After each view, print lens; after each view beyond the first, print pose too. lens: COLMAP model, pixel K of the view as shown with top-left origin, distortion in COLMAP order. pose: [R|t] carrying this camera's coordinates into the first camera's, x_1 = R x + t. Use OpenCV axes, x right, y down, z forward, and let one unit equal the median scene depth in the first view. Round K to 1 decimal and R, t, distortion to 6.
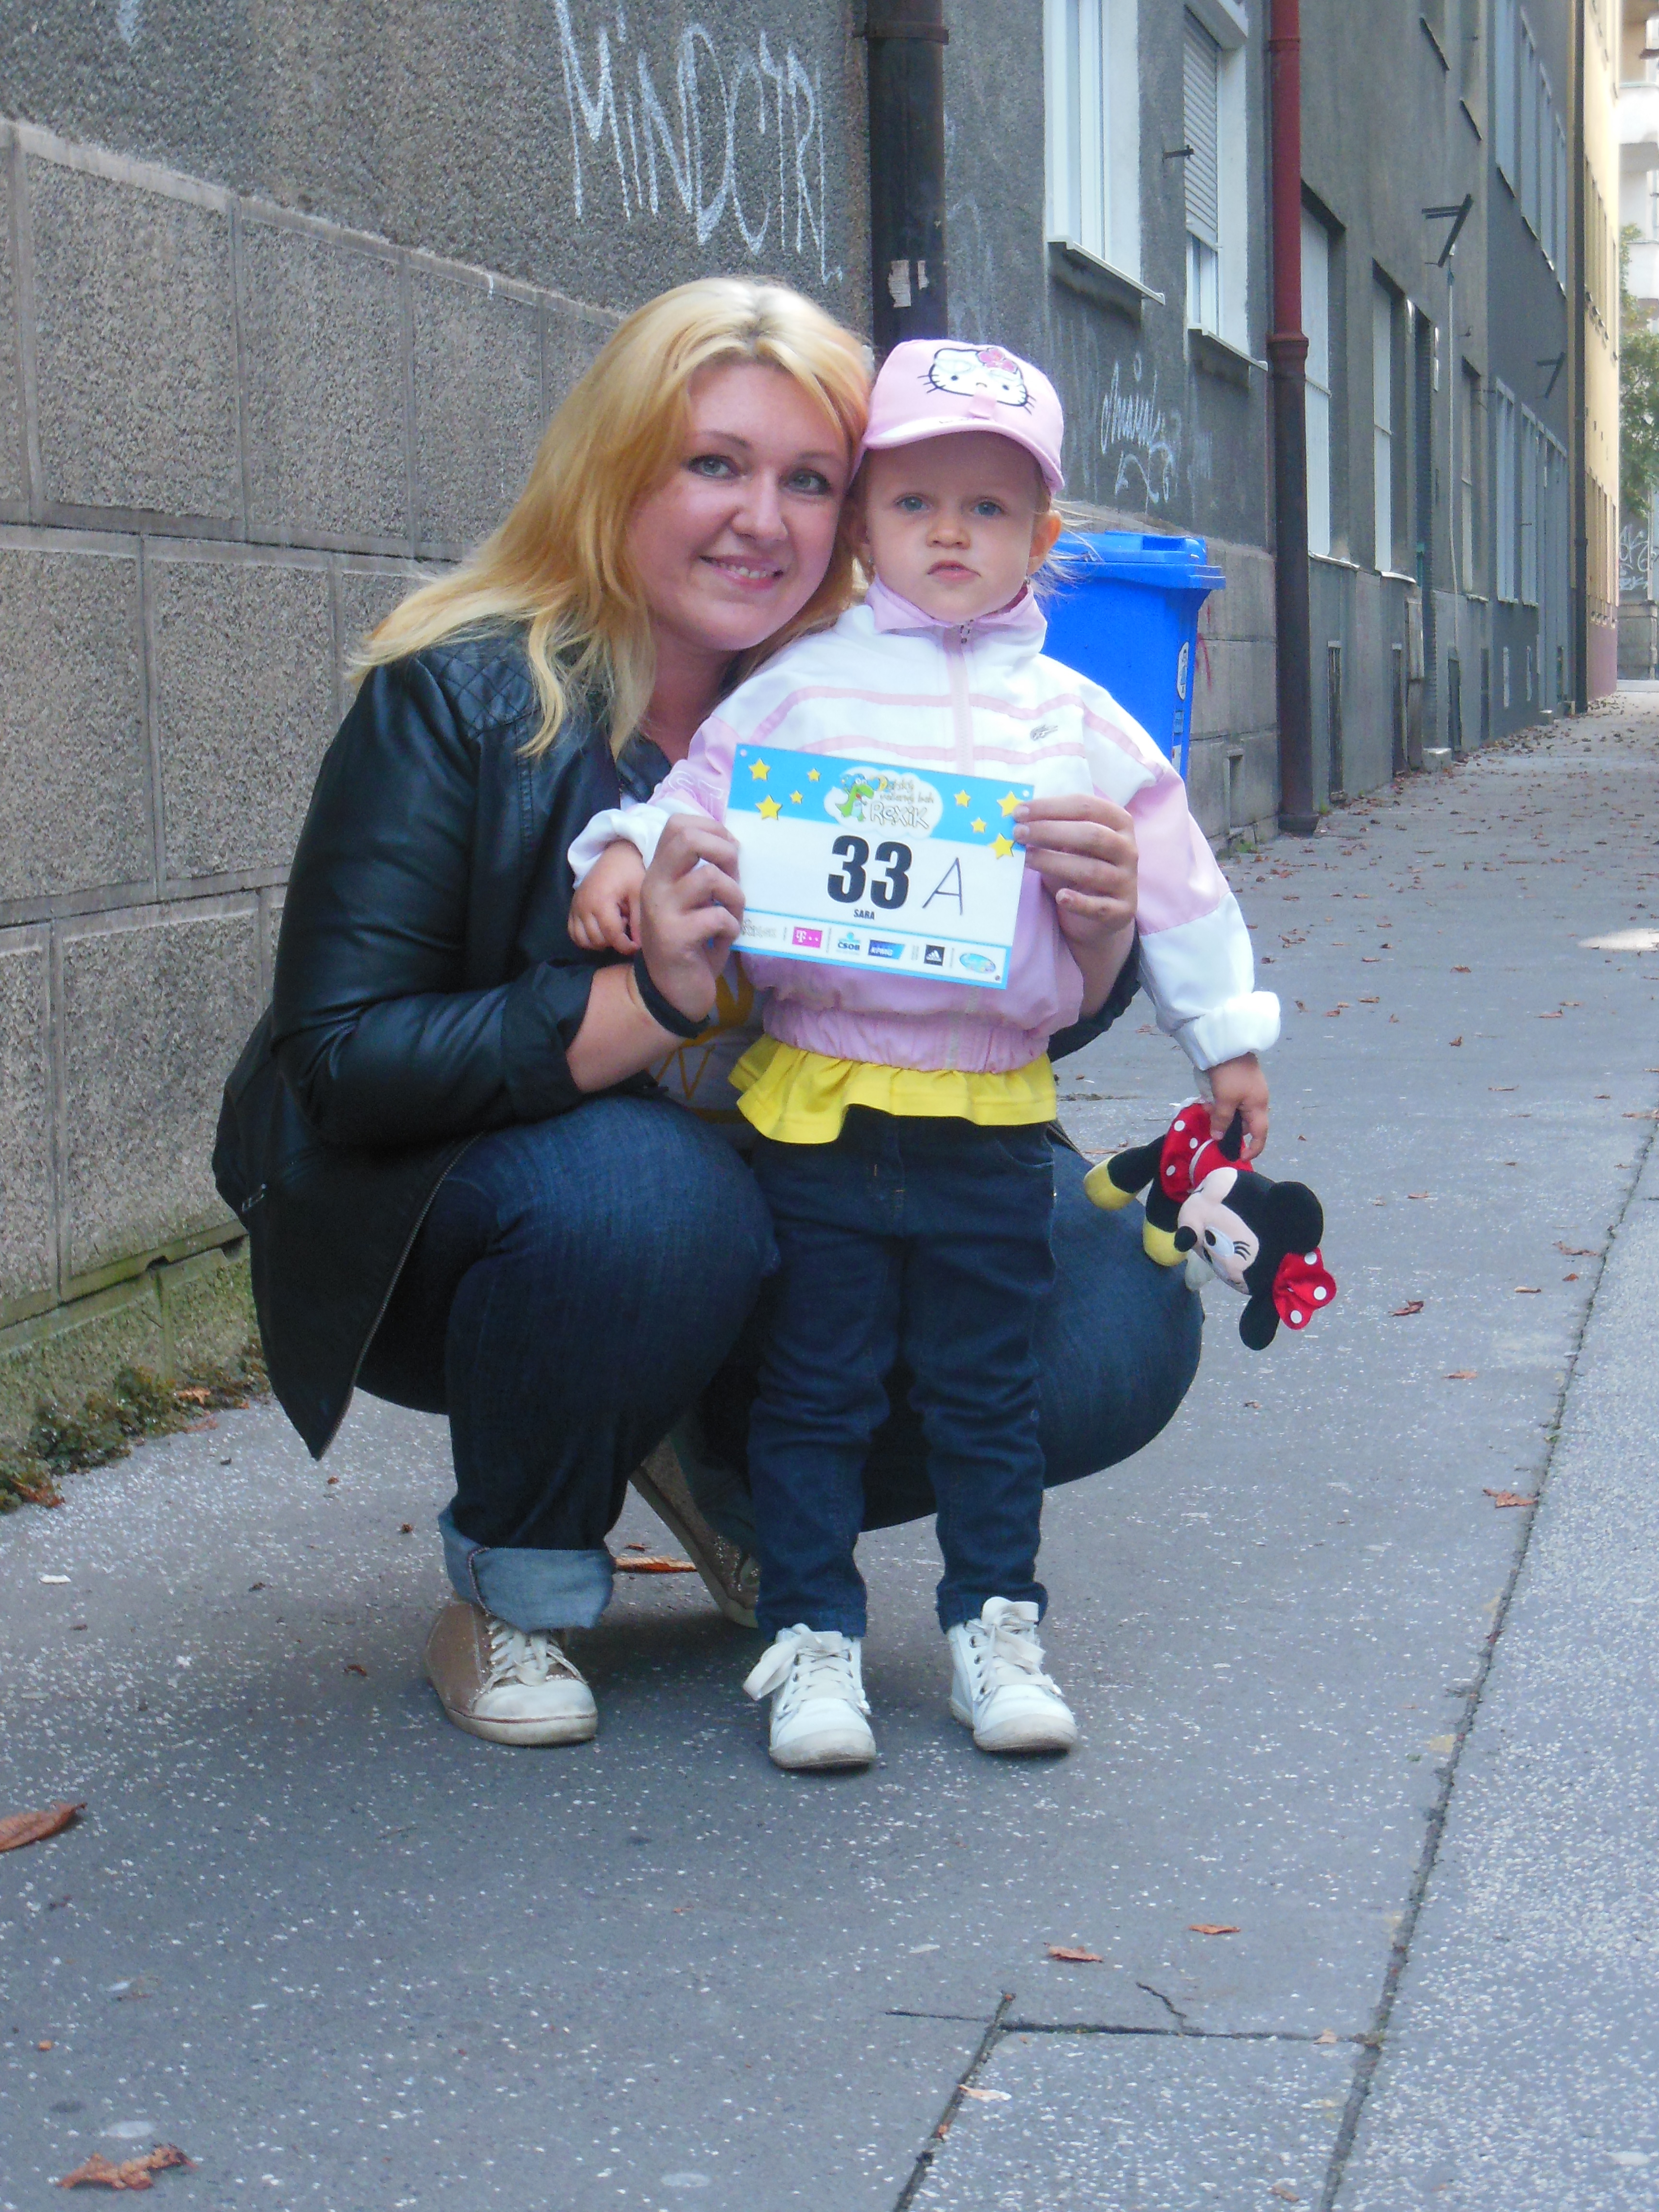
lens RADIAL K [[4316.1, 0, 855.9], [0, 4316.1, 1110.2], [0, 0, 1]] dist [0.043097, 0.235175]
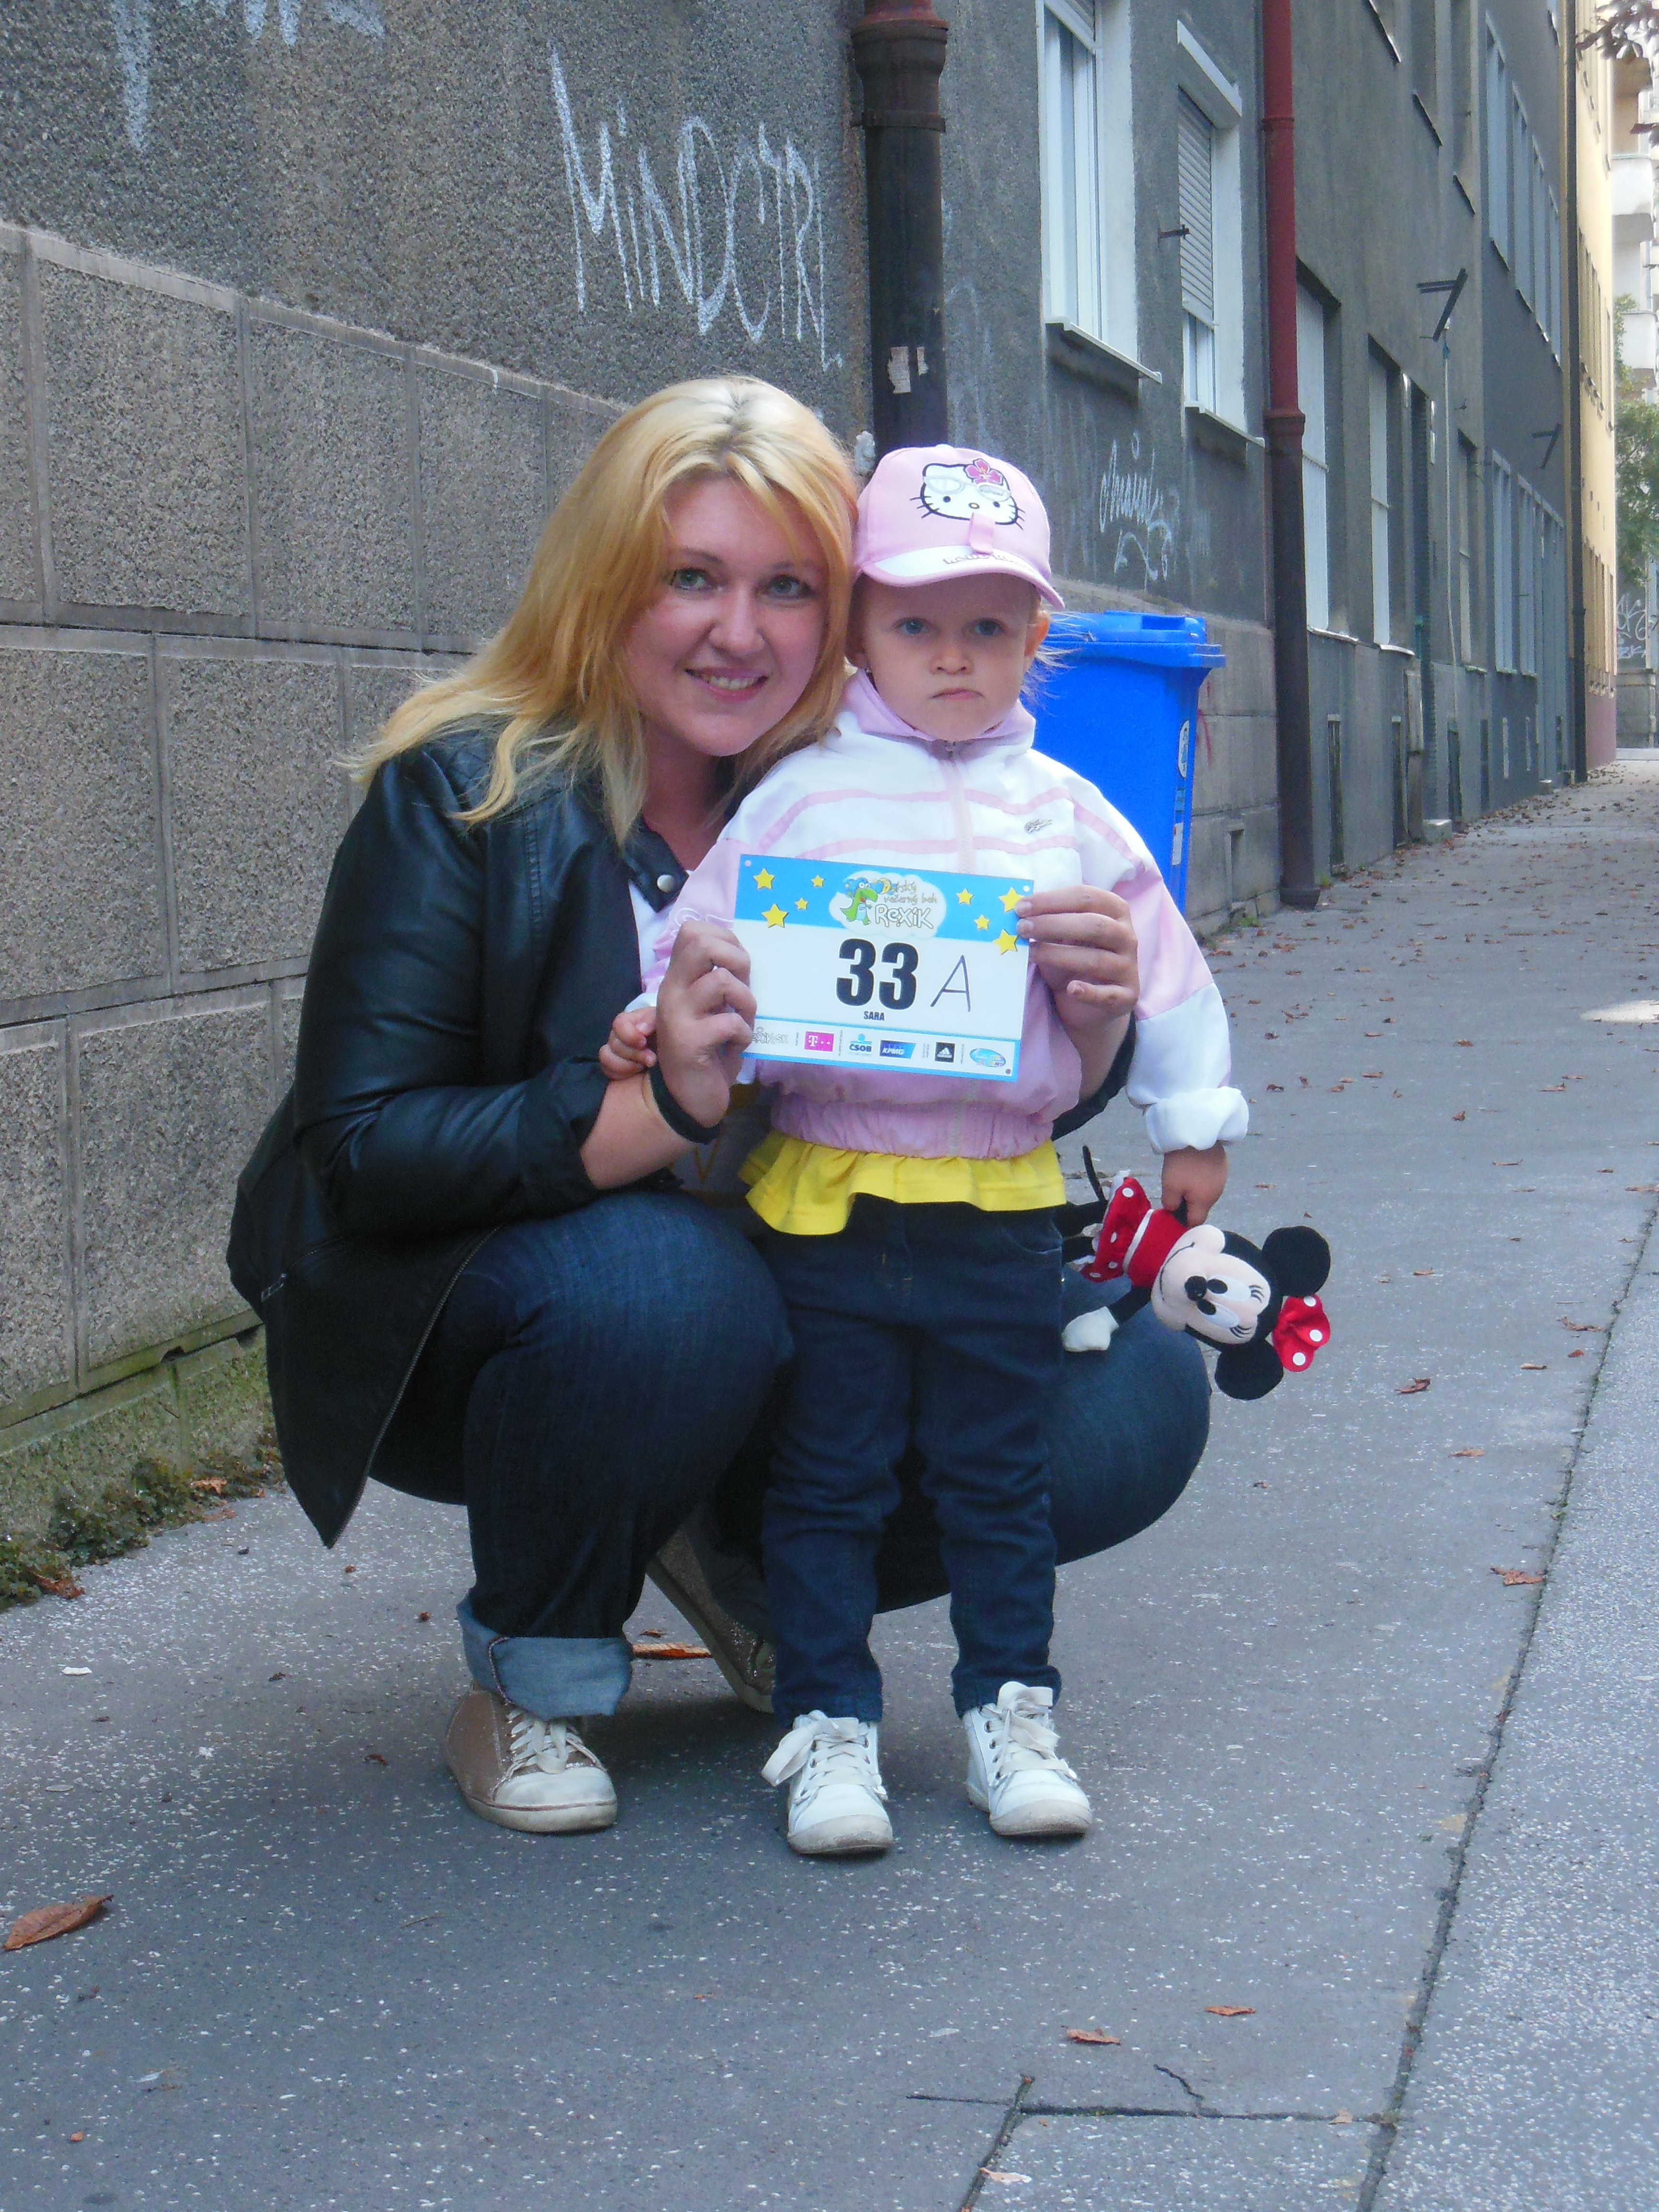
lens RADIAL K [[4318.5, 0, 867.4], [0, 4318.5, 1125.7], [0, 0, 1]] dist [0.049128, 0.189039]
pose [[0.999959, -0.008865, 0.001838, -0.000947], [0.008889, 0.999871, -0.013375, -0.002255], [-0.001719, 0.013391, 0.999909, -0.007219]]
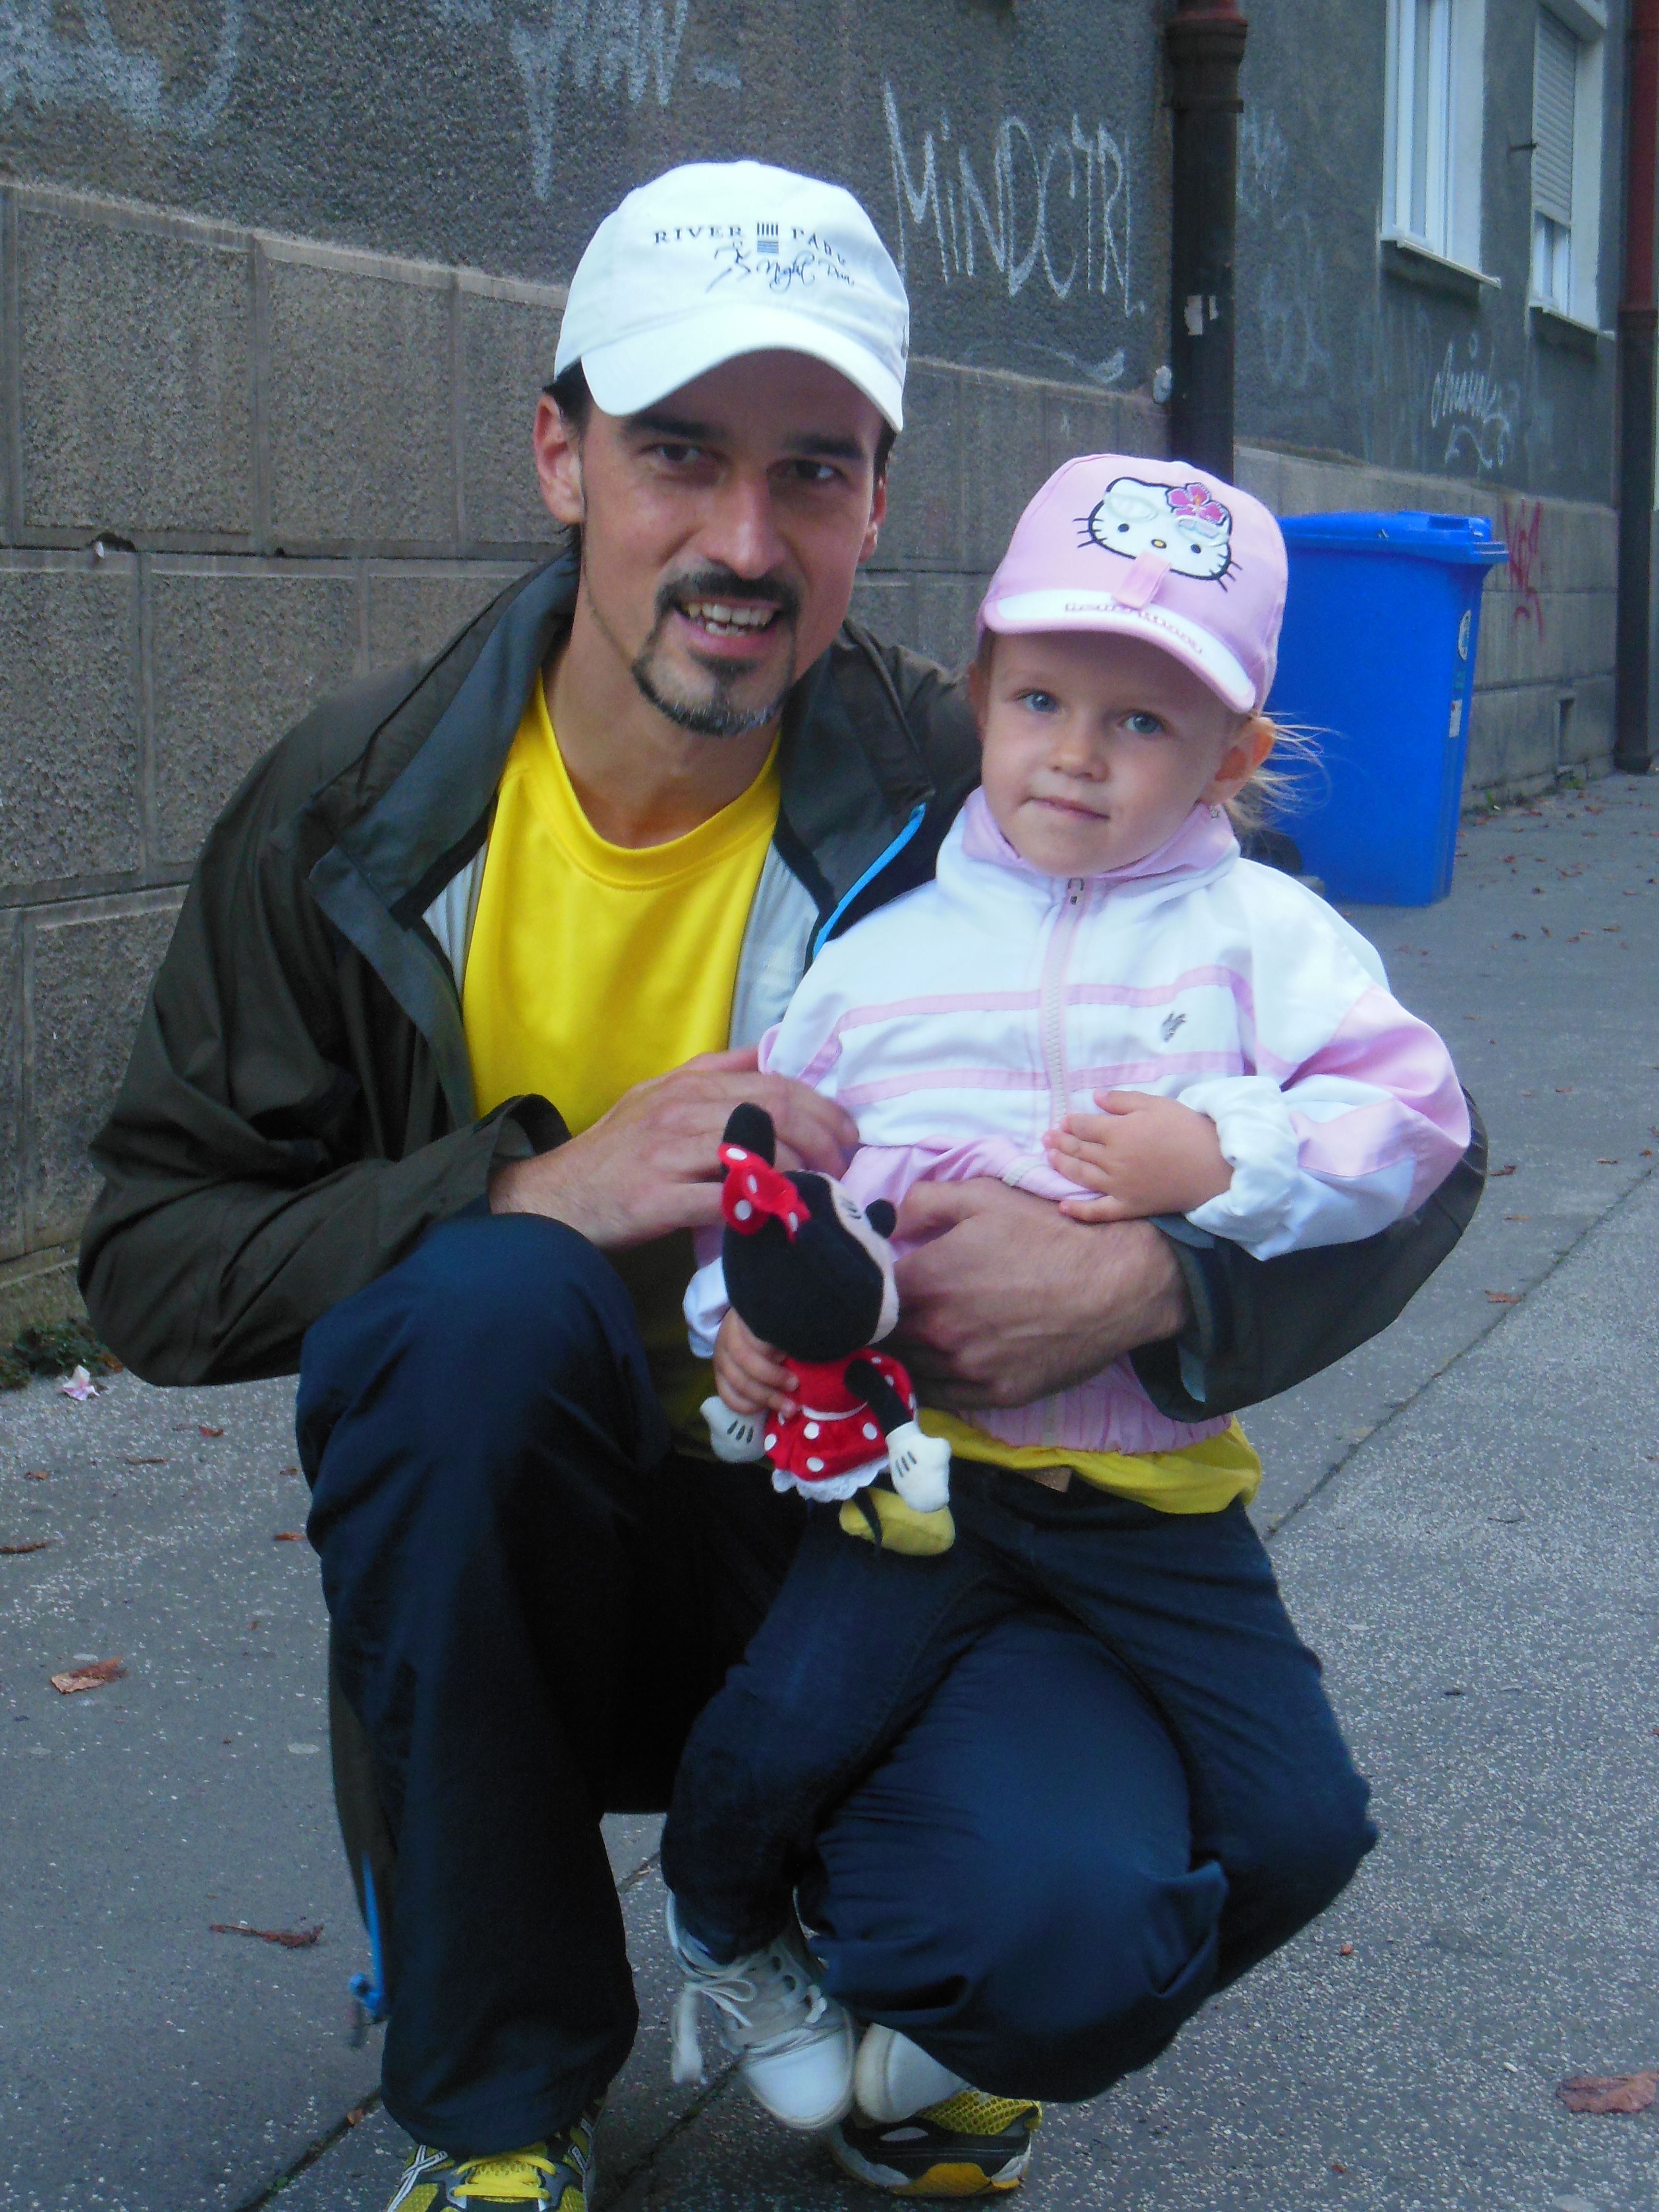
lens RADIAL K [[4305.3, 0, 829.5], [0, 4305.3, 1106.0], [0, 0, 1]] dist [0.012939, 0.287254]
pose [[0.993989, 0.032781, -0.104457, 0.056065], [-0.030618, 0.999284, 0.022242, 0.003998], [0.105111, -0.018910, 0.994281, -0.261310]]
